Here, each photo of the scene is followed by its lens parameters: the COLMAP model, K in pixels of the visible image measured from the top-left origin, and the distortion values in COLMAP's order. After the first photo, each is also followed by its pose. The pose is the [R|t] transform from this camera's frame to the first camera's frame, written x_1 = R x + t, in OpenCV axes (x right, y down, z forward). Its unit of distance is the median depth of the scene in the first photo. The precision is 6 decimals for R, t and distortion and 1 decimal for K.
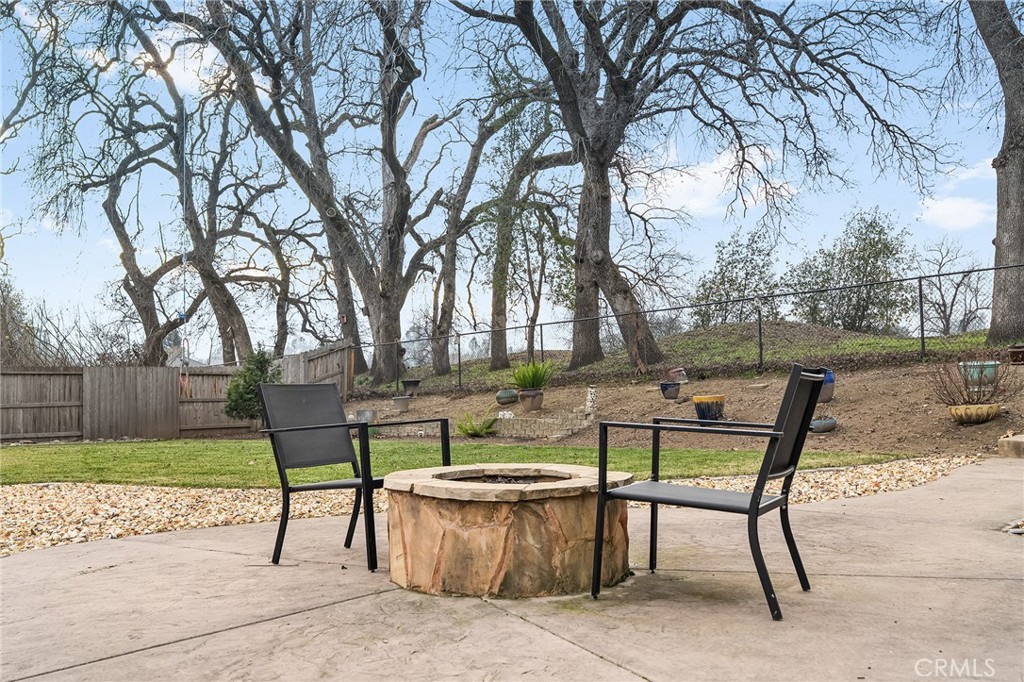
lens RADIAL K [[895.2, 0, 511.9], [0, 895.2, 344.3], [0, 0, 1]] dist [-0.006440, -0.011139]
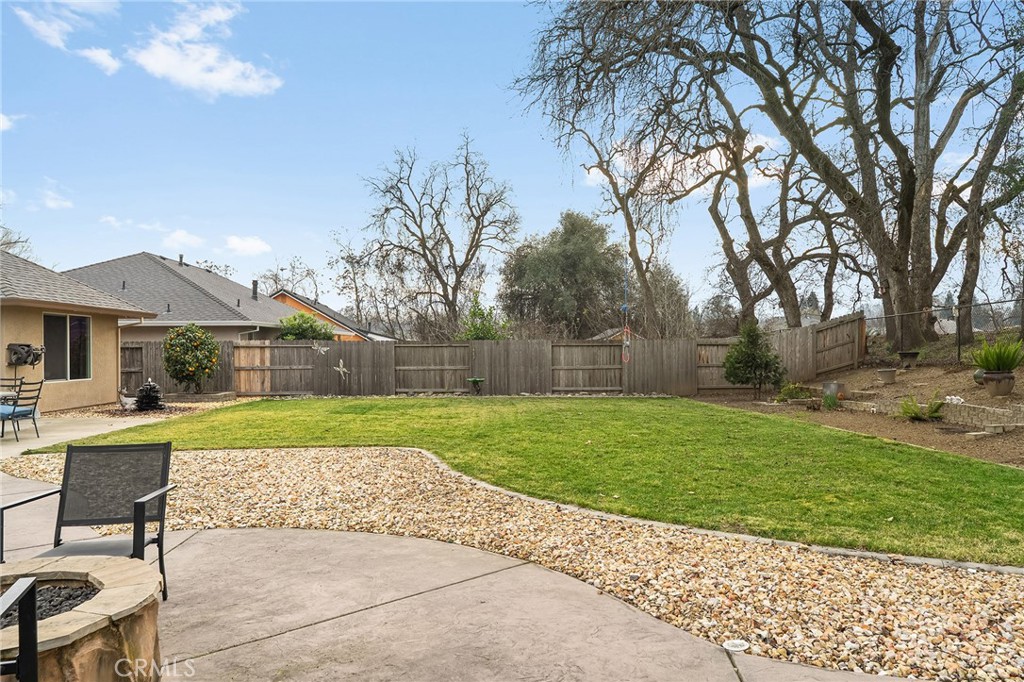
lens RADIAL K [[687.1, 0, 513.1], [0, 687.1, 343.6], [0, 0, 1]] dist [-0.001238, -0.000252]
pose [[0.722738, 0.009653, -0.691055, 0.115486], [0.027112, 0.998737, 0.042307, -0.016910], [0.690591, -0.049313, 0.721563, 0.122186]]
